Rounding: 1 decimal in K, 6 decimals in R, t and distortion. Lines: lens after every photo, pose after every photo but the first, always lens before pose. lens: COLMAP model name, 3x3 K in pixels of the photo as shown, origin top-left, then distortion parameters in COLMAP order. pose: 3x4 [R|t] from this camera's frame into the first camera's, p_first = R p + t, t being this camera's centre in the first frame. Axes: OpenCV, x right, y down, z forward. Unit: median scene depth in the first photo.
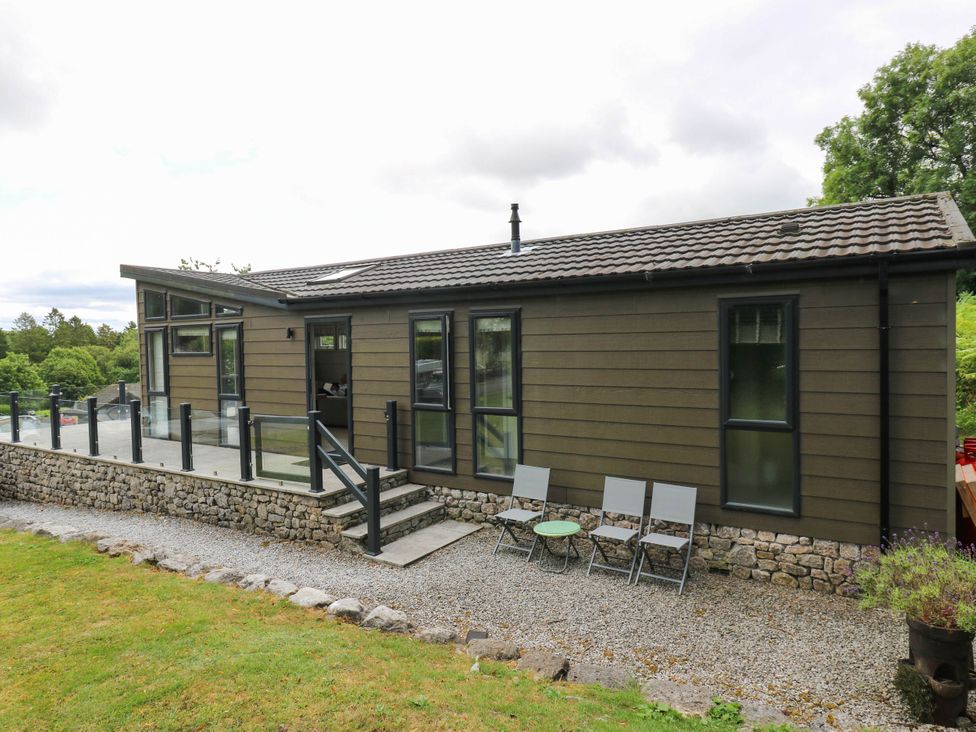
lens RADIAL K [[624.2, 0, 488.0], [0, 624.2, 366.0], [0, 0, 1]] dist [-0.018328, -0.000335]
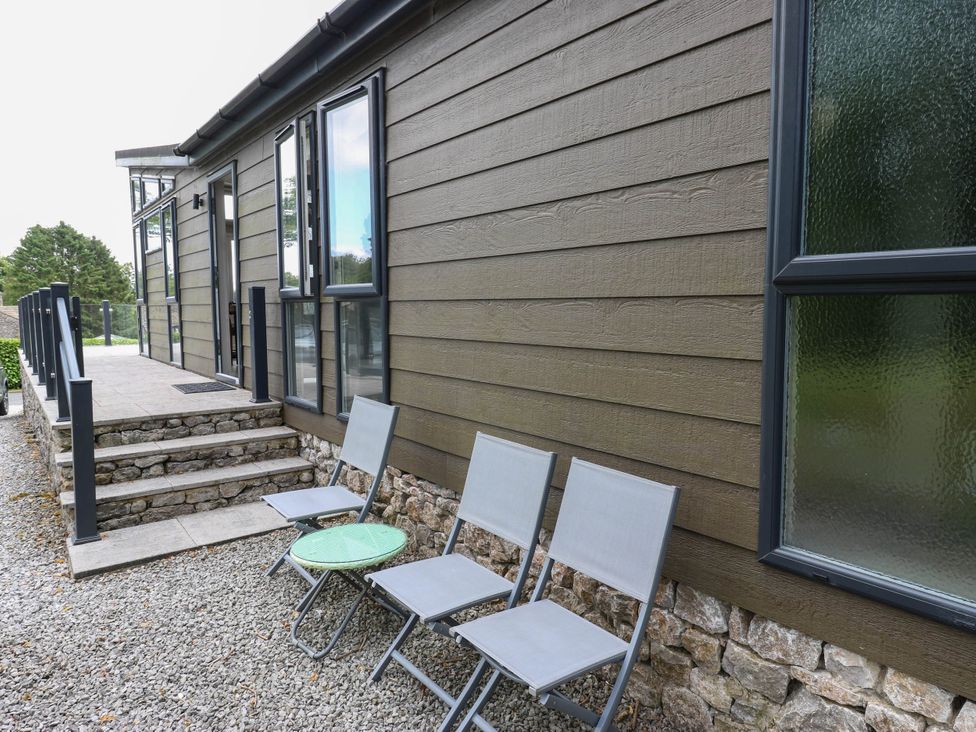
lens RADIAL K [[624.2, 0, 488.0], [0, 624.2, 366.0], [0, 0, 1]] dist [-0.018328, -0.000335]
pose [[0.937385, 0.041641, -0.345797, 0.336566], [-0.019971, 0.997620, 0.065997, 0.111992], [0.347722, -0.054959, 0.935986, 0.649581]]
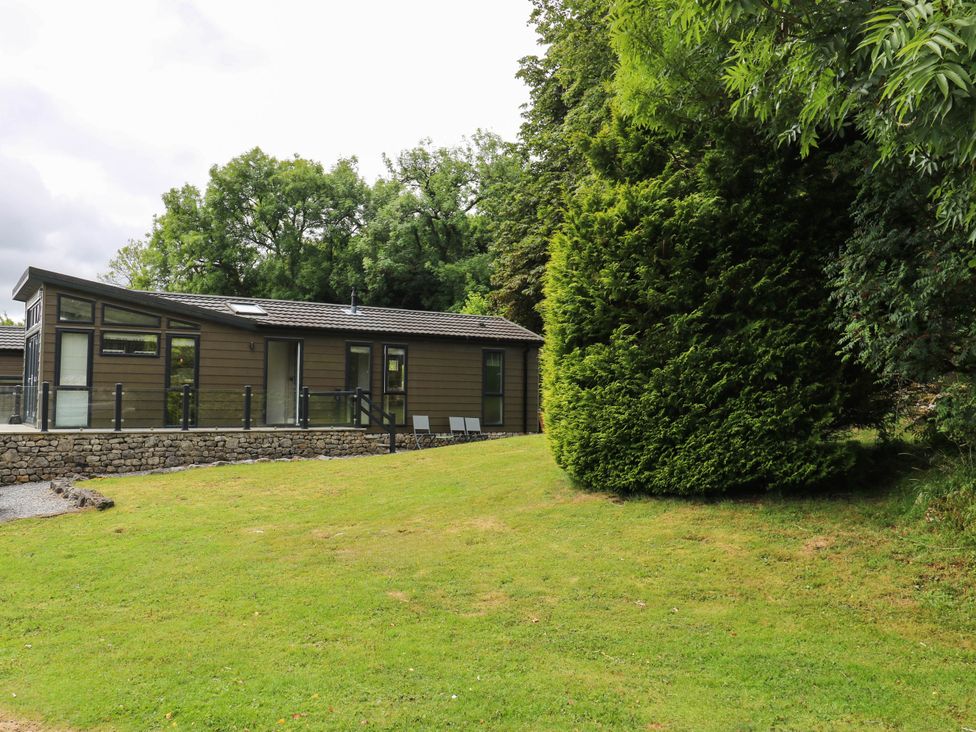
lens RADIAL K [[793.6, 0, 488.0], [0, 793.6, 366.0], [0, 0, 1]] dist [0.003805, -0.001200]
pose [[0.453896, 0.061966, 0.888898, -2.594257], [0.016680, 0.996813, -0.078007, 0.229028], [-0.890899, 0.050234, 0.451416, -0.572319]]
